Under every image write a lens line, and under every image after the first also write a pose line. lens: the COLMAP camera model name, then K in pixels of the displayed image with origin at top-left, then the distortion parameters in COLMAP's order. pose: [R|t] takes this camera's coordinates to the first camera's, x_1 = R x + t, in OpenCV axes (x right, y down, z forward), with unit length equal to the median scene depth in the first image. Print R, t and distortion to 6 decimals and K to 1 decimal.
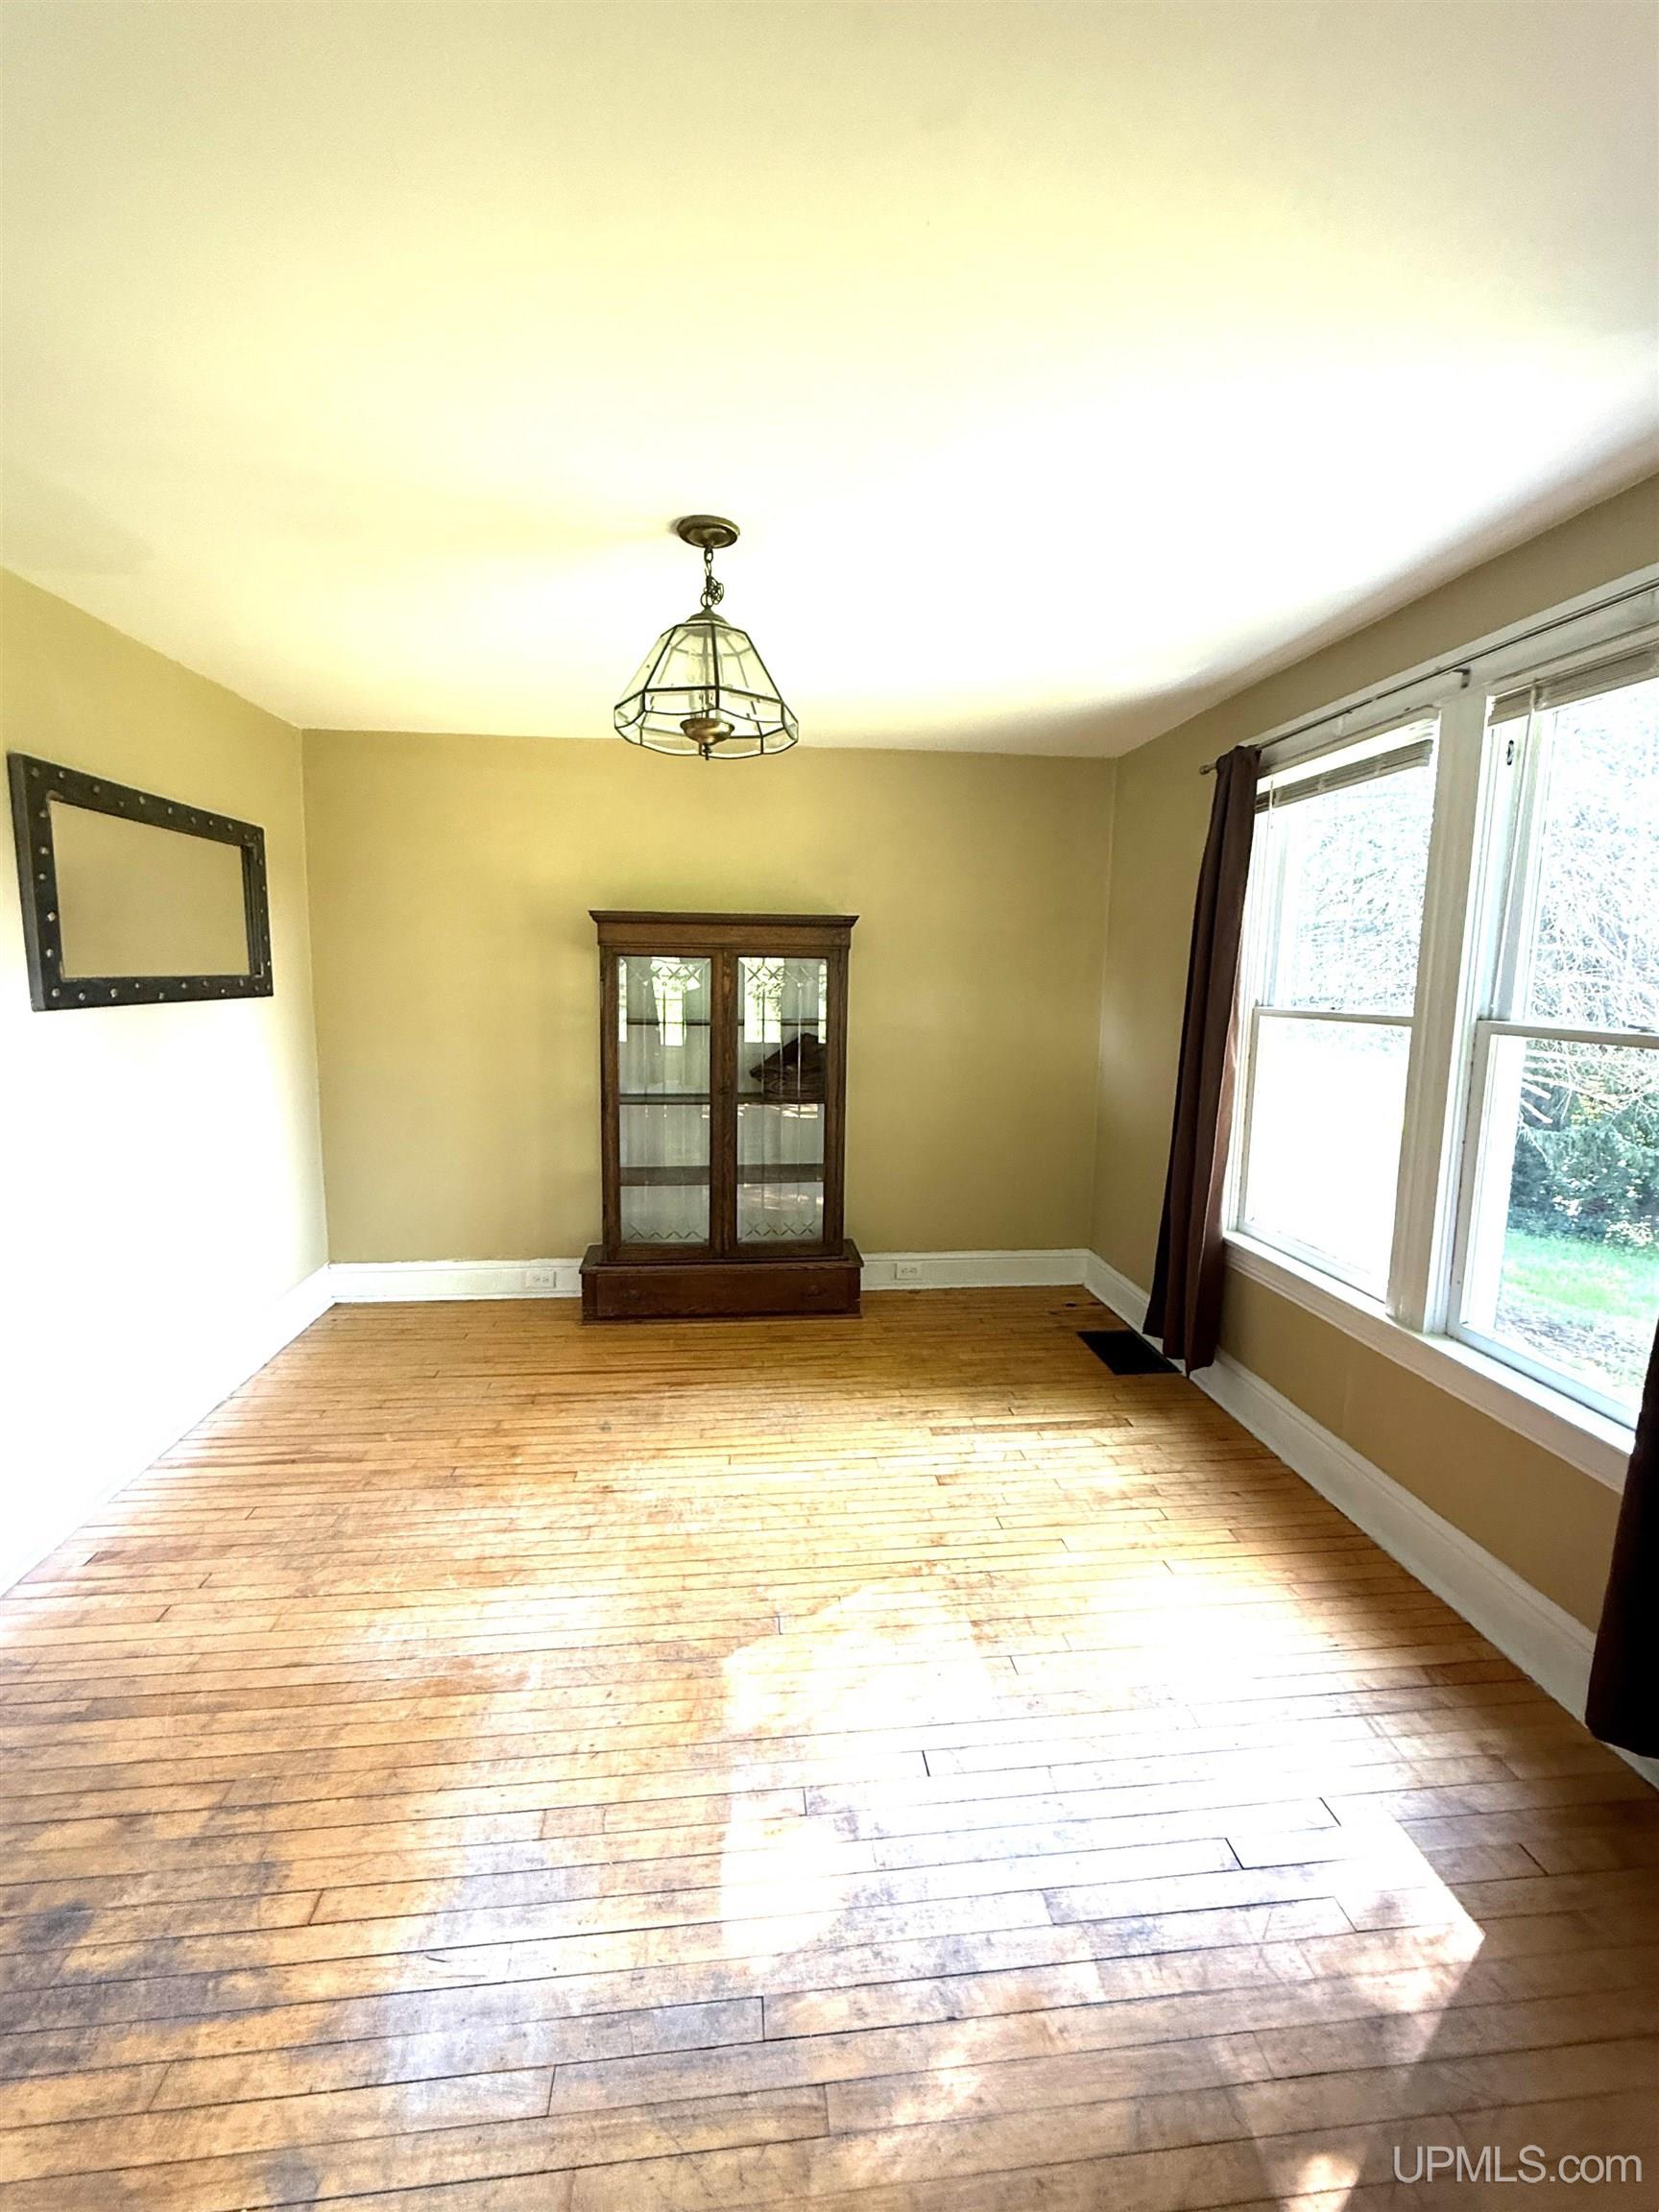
lens RADIAL K [[941.1, 0, 833.0], [0, 941.1, 1093.2], [0, 0, 1]] dist [0.000626, -0.000526]
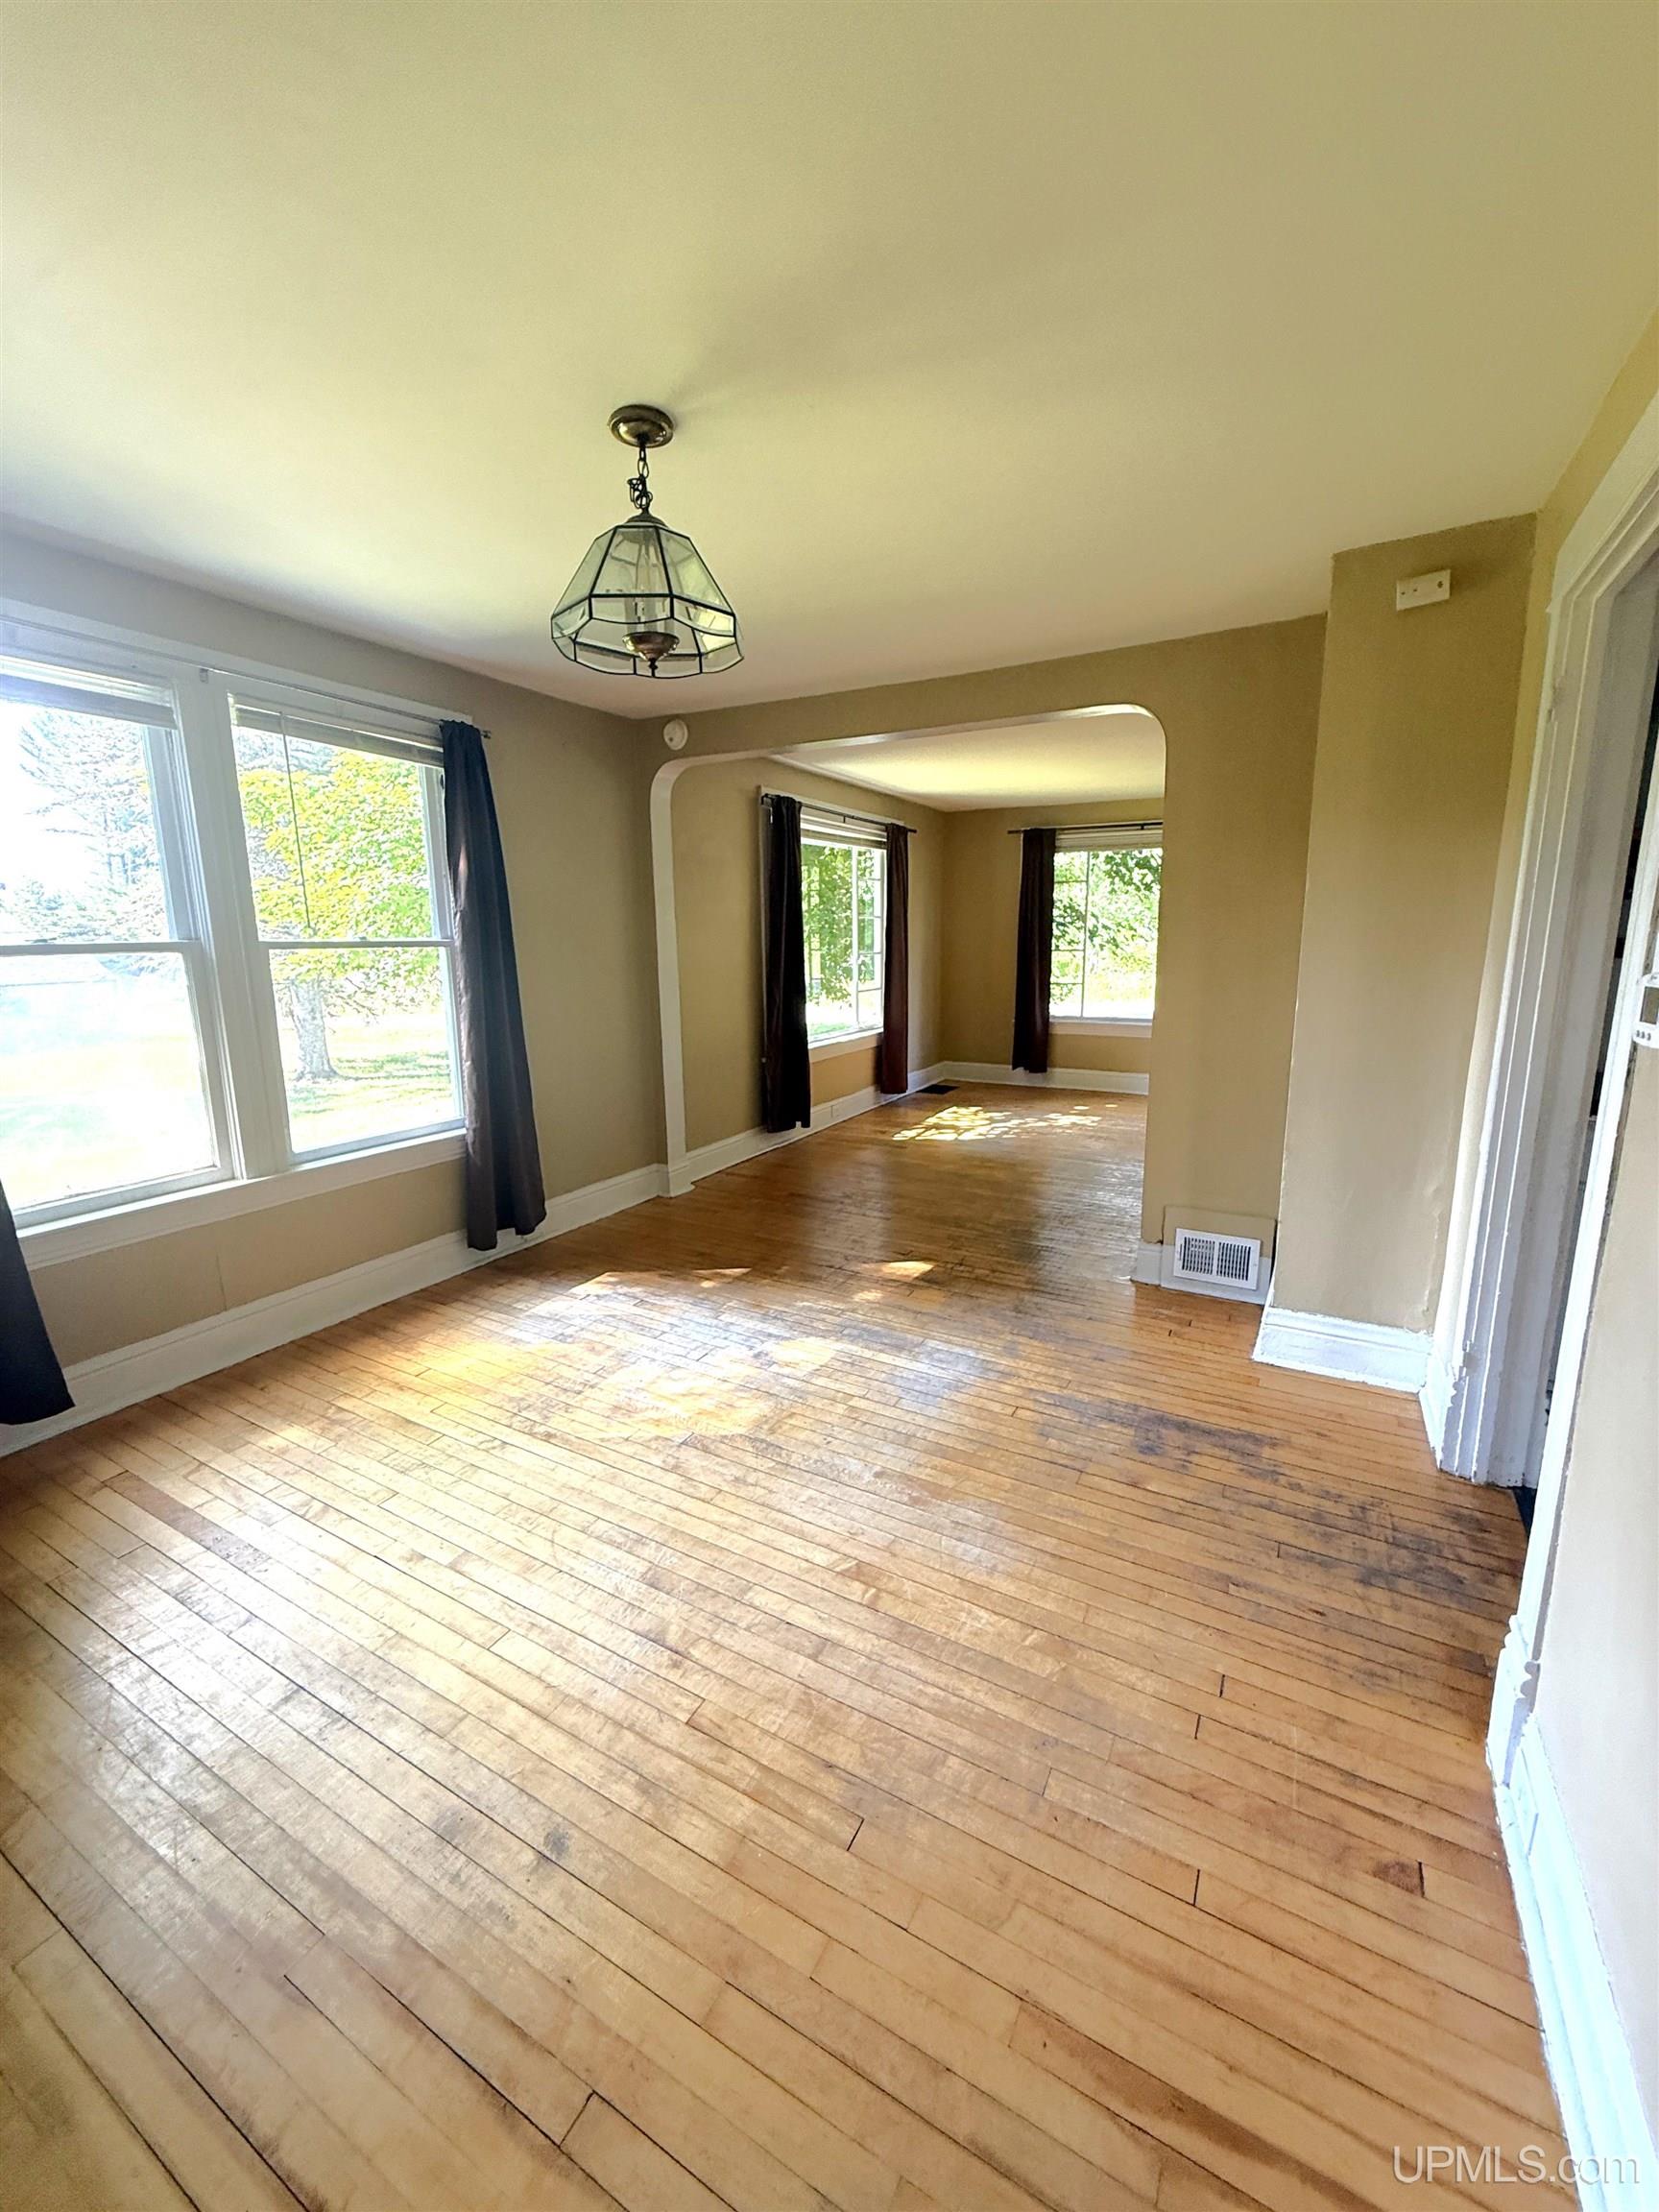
lens RADIAL K [[886.2, 0, 822.3], [0, 886.2, 1109.4], [0, 0, 1]] dist [-0.003171, 0.001154]
pose [[-0.812218, -0.122814, 0.570279, -0.588468], [0.071382, 0.949317, 0.306108, -0.137289], [-0.578970, 0.289334, -0.762286, 1.201403]]
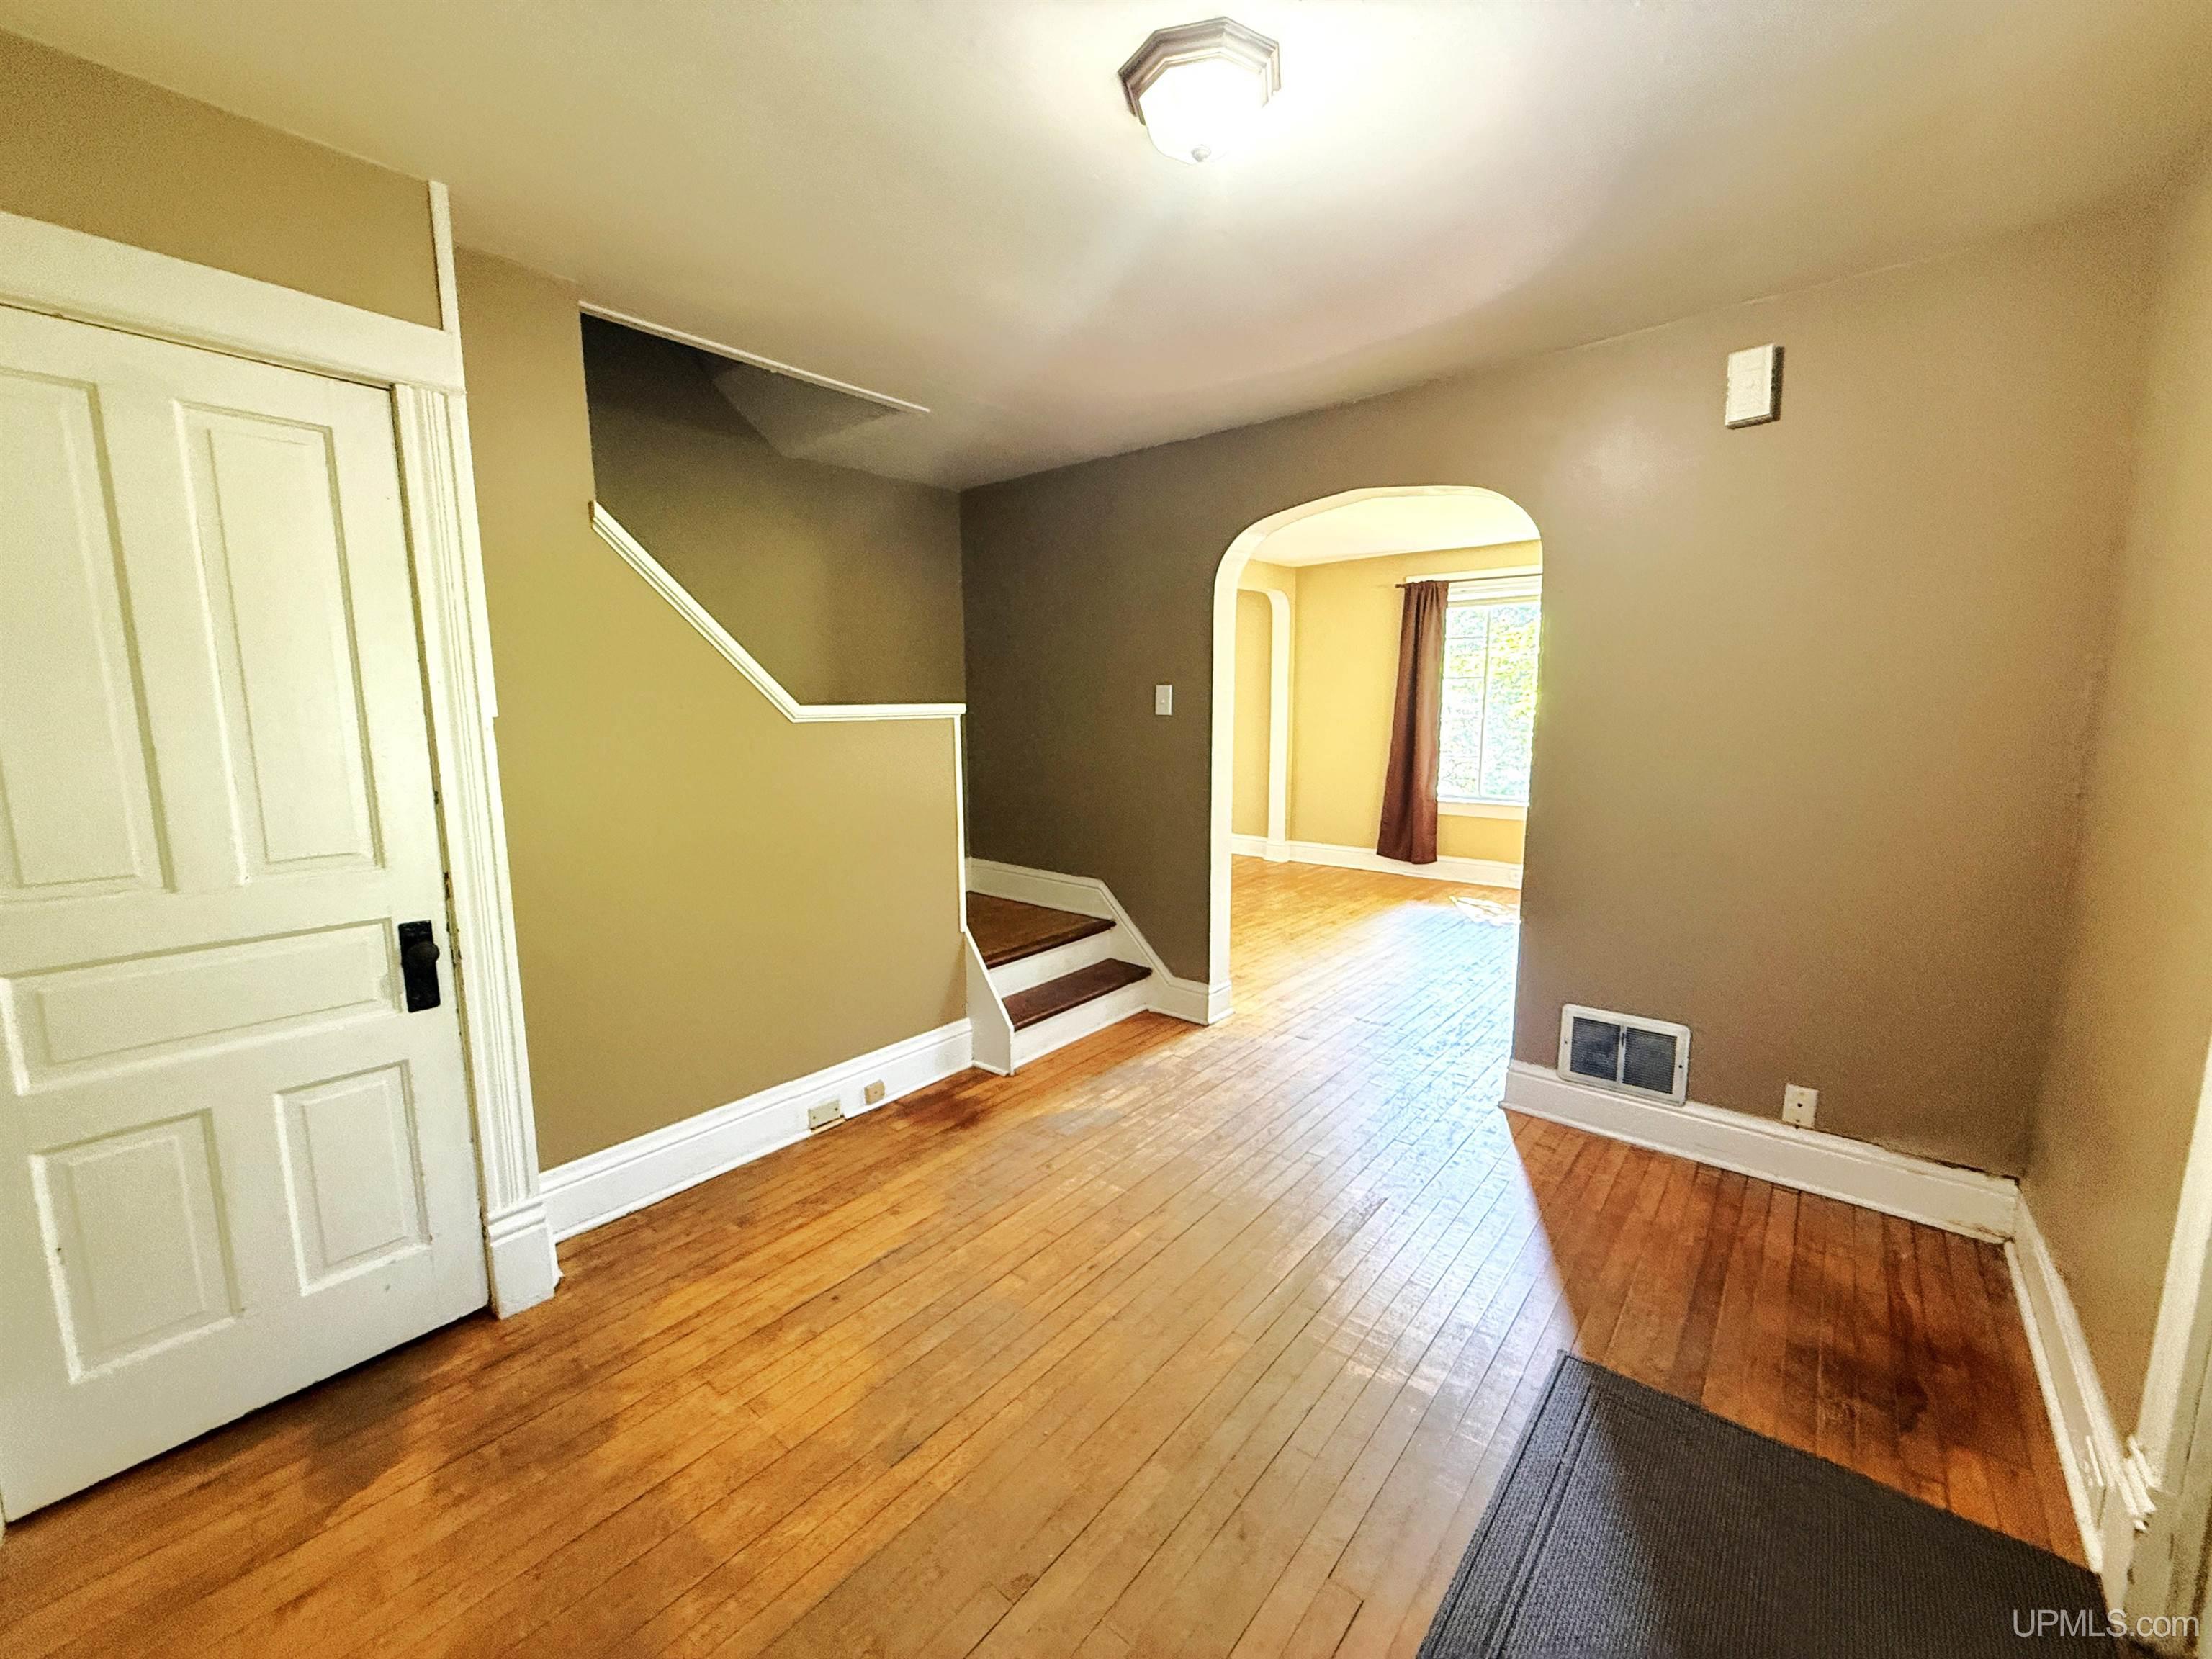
lens RADIAL K [[886.2, 0, 1095.4], [0, 886.2, 824.0], [0, 0, 1]] dist [-0.003171, 0.001154]
pose [[0.744523, -0.121626, 0.656424, -1.500756], [0.107184, 0.992286, 0.062287, 0.174076], [-0.658937, 0.023984, 0.751816, -1.417658]]
